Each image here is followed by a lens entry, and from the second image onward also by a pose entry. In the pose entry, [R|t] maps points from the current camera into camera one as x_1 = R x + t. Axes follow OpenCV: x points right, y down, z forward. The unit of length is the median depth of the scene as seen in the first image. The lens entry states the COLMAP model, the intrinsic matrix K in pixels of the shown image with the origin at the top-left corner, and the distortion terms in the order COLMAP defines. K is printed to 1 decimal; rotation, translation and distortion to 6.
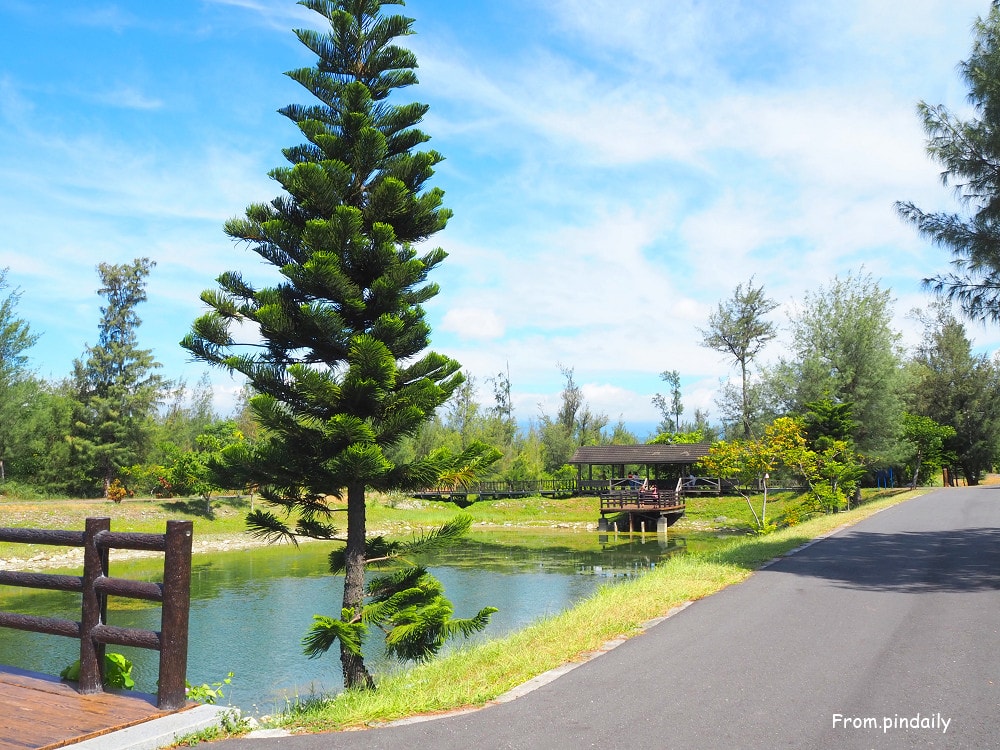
lens RADIAL K [[838.3, 0, 502.7], [0, 838.3, 370.6], [0, 0, 1]] dist [-0.050731, 0.018436]
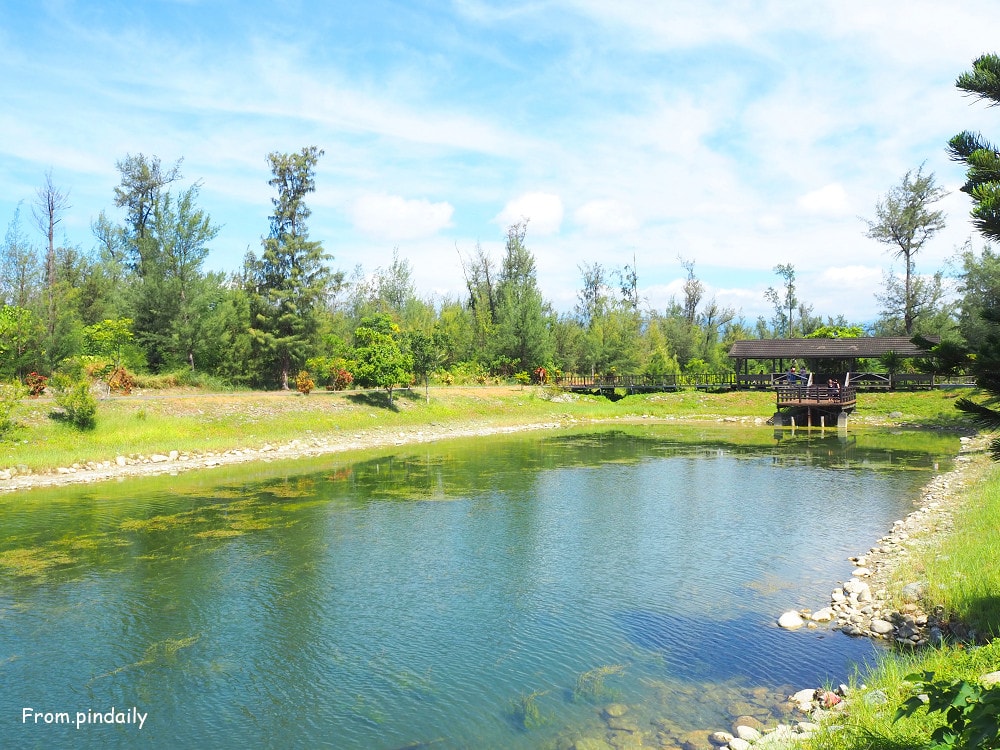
lens RADIAL K [[838.3, 0, 500.3], [0, 838.3, 369.0], [0, 0, 1]] dist [-0.050731, 0.018436]
pose [[0.997973, 0.005191, -0.063431, -0.137034], [0.002638, 0.992438, 0.122721, 0.003829], [0.063588, -0.122639, 0.990412, 0.011497]]
